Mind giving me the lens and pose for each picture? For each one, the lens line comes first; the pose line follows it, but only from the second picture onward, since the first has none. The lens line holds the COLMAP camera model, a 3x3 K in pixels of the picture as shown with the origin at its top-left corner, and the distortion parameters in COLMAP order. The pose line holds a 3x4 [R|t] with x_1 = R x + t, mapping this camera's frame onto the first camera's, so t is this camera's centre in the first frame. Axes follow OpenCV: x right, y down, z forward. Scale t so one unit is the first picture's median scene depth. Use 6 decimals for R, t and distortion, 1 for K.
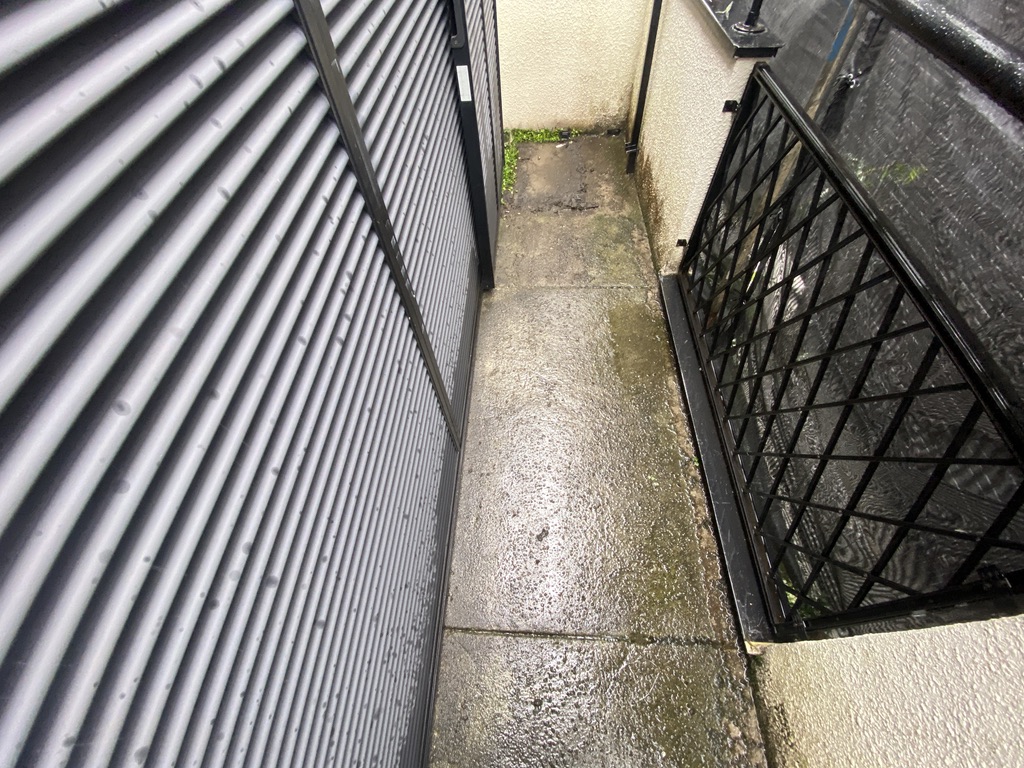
lens RADIAL K [[416.4, 0, 506.3], [0, 416.4, 396.9], [0, 0, 1]] dist [-0.025342, -0.005561]
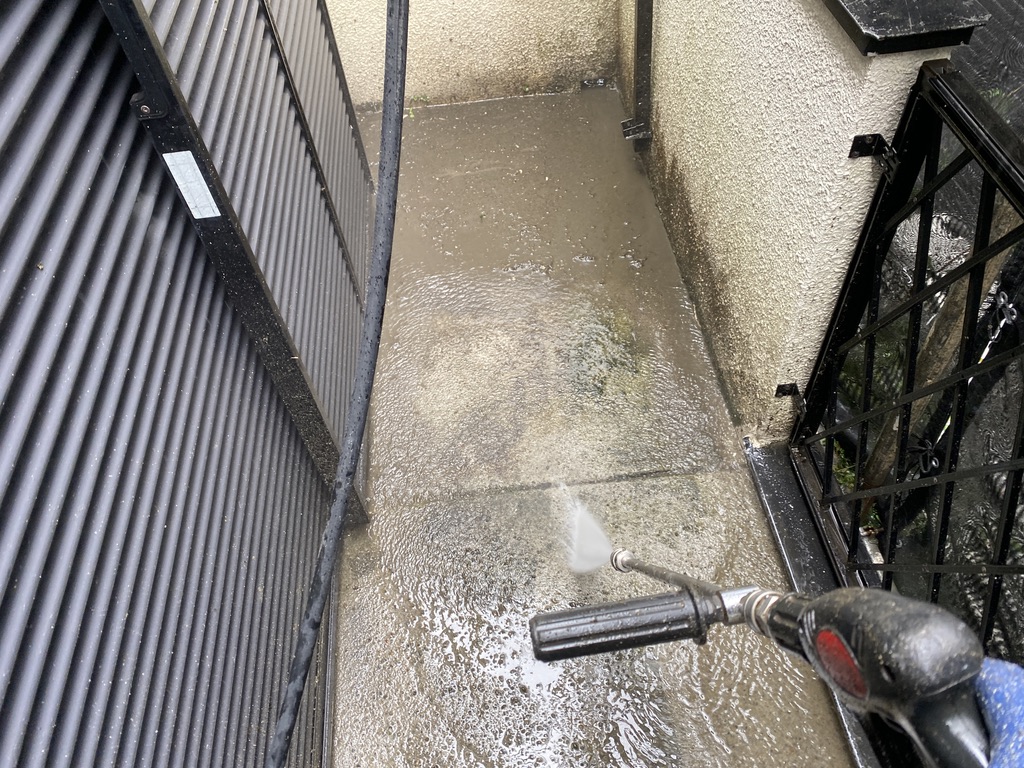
lens RADIAL K [[784.4, 0, 512.0], [0, 784.4, 384.0], [0, 0, 1]] dist [-0.006525, -0.006694]
pose [[0.988205, -0.136080, 0.070236, 0.129598], [0.143183, 0.983715, -0.108644, -0.519883], [-0.054308, 0.117419, 0.991596, 0.311834]]
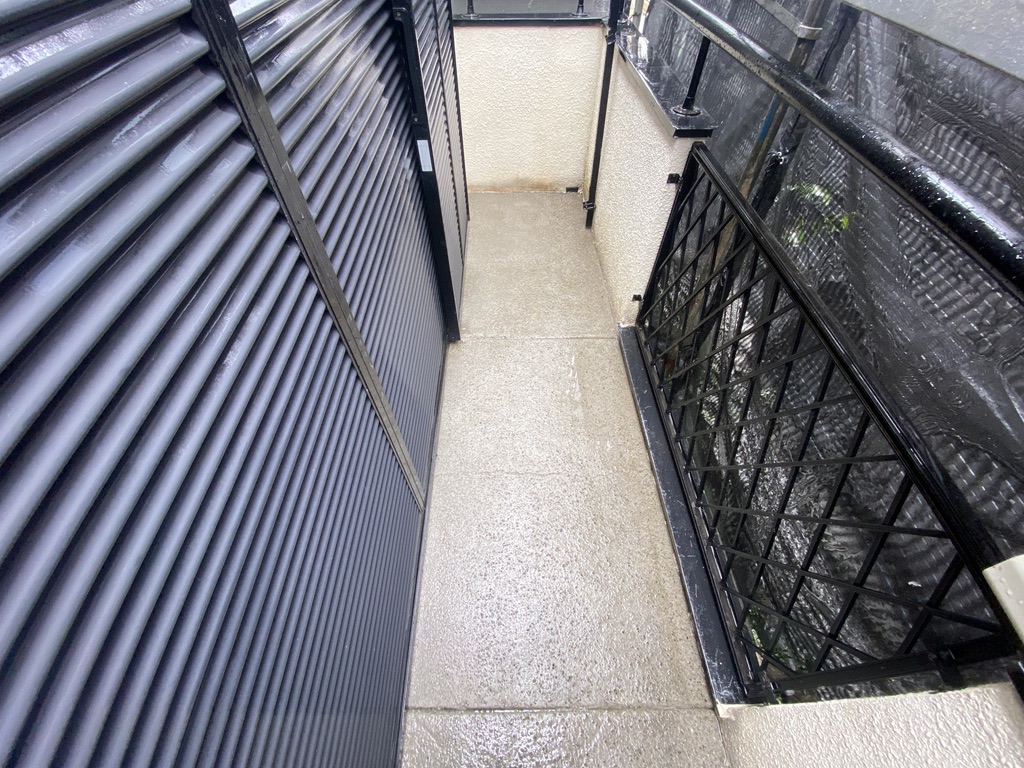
lens RADIAL K [[416.4, 0, 506.3], [0, 416.4, 396.9], [0, 0, 1]] dist [-0.025342, -0.005561]
pose [[0.997476, -0.020458, 0.067997, 0.023418], [0.026498, 0.995666, -0.089150, -0.058280], [-0.065878, 0.090726, 0.993695, -0.007271]]
